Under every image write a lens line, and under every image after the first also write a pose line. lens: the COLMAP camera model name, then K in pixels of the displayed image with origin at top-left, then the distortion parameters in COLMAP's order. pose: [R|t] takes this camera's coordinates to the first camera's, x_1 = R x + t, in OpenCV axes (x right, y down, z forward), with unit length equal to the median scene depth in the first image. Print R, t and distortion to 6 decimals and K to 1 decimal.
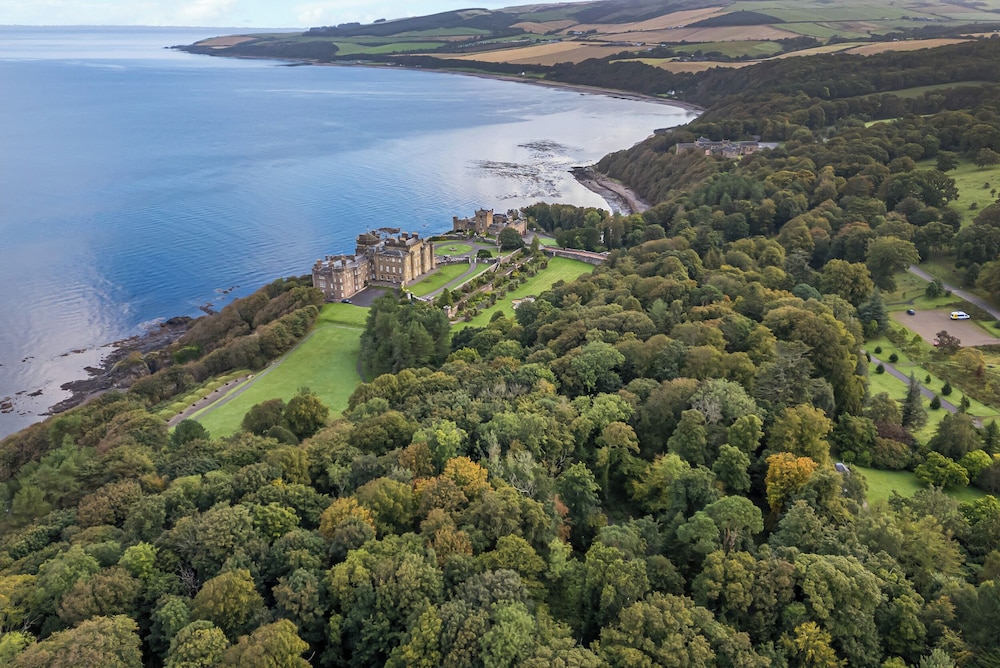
lens RADIAL K [[752.3, 0, 500.0], [0, 752.3, 334.0], [0, 0, 1]] dist [0.004784, 0.002186]
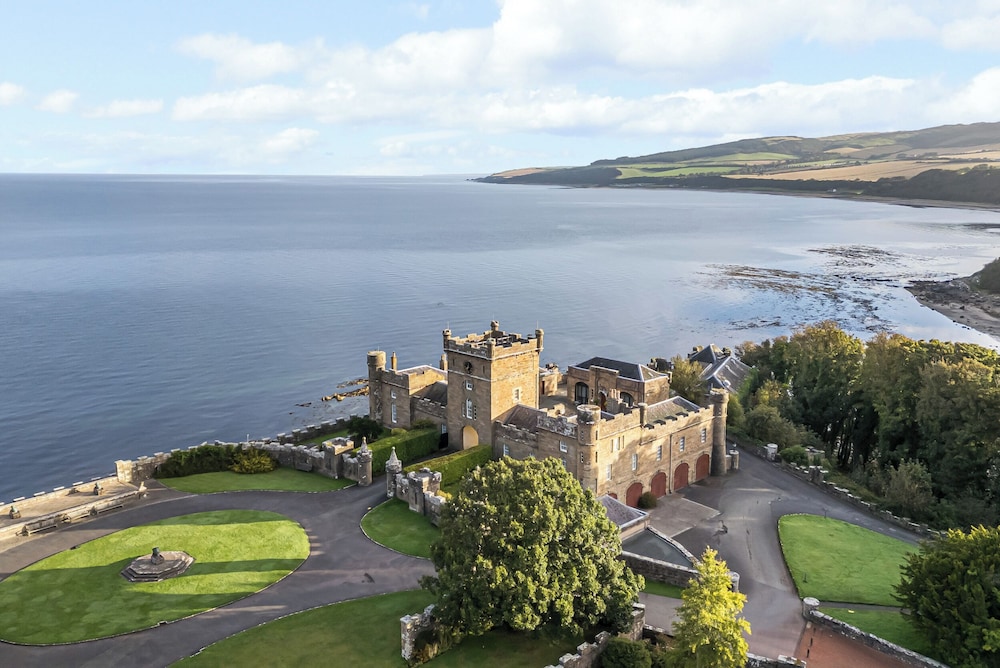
lens RADIAL K [[752.3, 0, 500.0], [0, 752.3, 334.0], [0, 0, 1]] dist [0.004784, 0.002186]
pose [[0.925269, 0.068421, -0.373089, 0.028612], [-0.133538, 0.979385, -0.151569, -0.071473], [0.355027, 0.190064, 0.915332, 0.433187]]
